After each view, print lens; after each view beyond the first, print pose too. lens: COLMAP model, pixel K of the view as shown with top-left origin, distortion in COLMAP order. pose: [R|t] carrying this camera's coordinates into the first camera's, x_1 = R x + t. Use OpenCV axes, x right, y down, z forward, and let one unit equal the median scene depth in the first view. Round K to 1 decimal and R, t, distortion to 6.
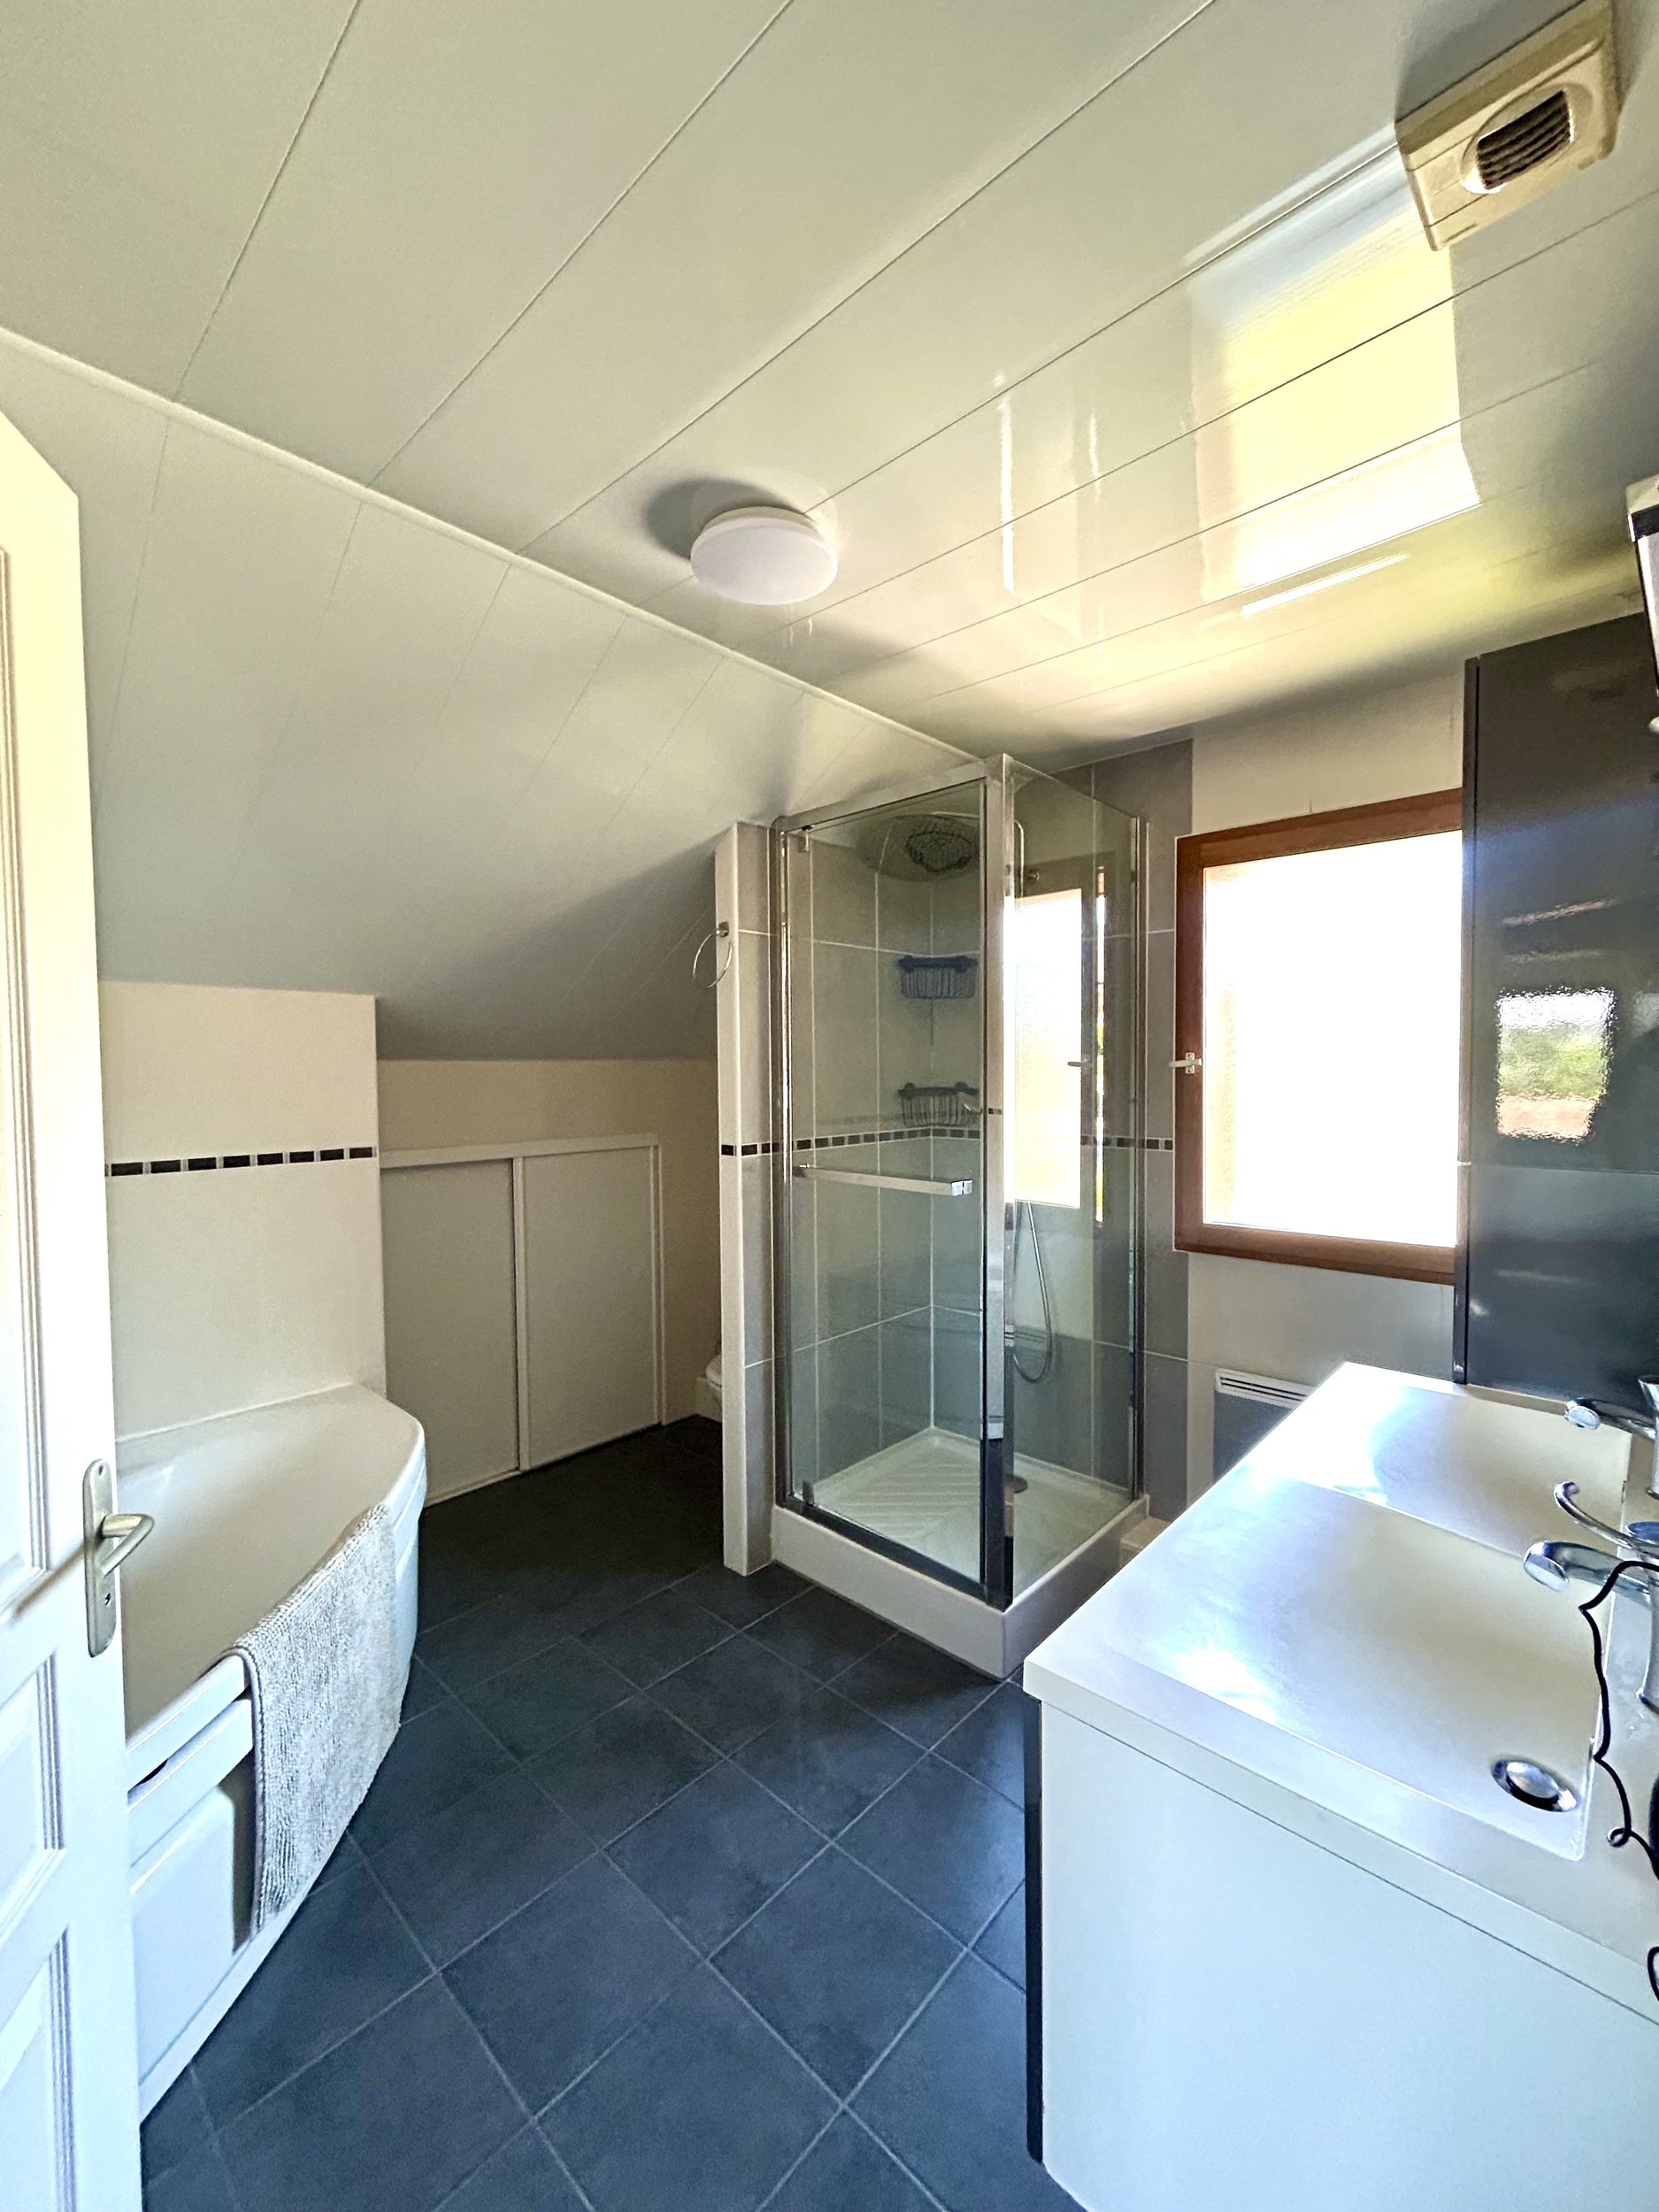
lens RADIAL K [[899.2, 0, 829.6], [0, 899.2, 1103.4], [0, 0, 1]] dist [-0.001329, 0.001577]
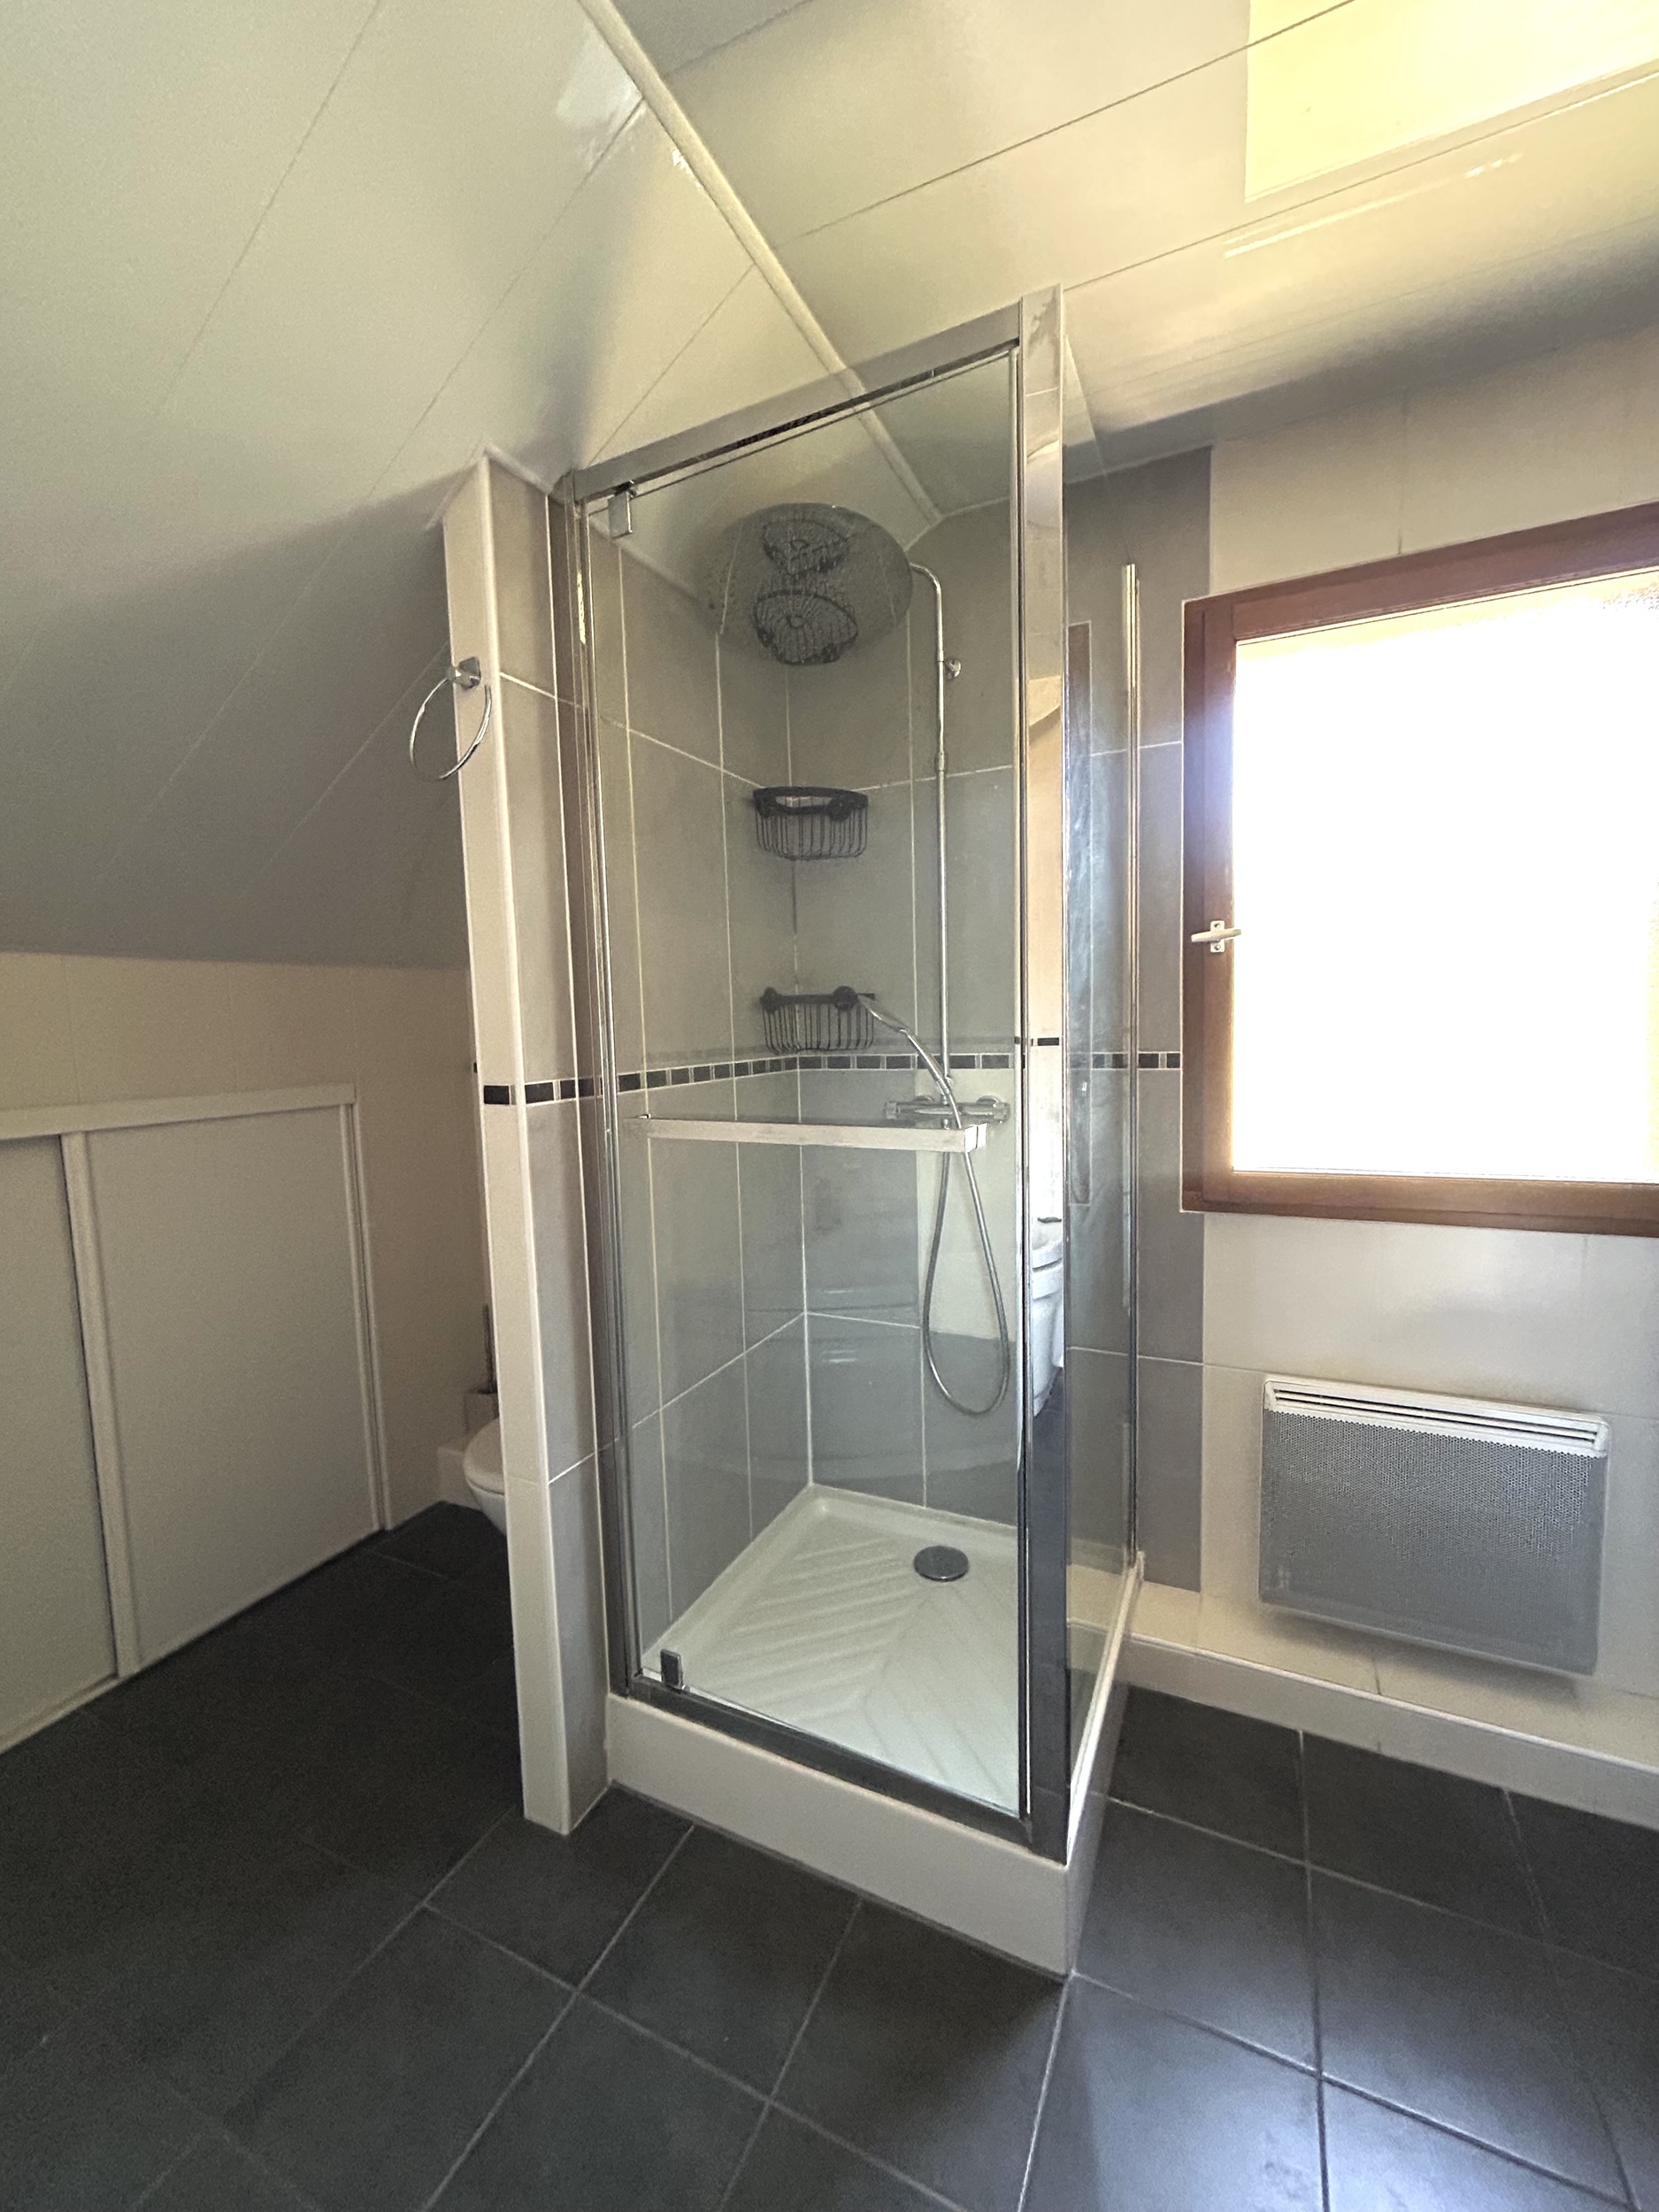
lens RADIAL K [[899.2, 0, 827.4], [0, 899.2, 1106.0], [0, 0, 1]] dist [-0.001329, 0.001577]
pose [[0.955057, -0.046037, 0.292824, -0.080635], [0.032266, 0.998142, 0.051691, 0.036488], [-0.294660, -0.039919, 0.954768, 0.415944]]
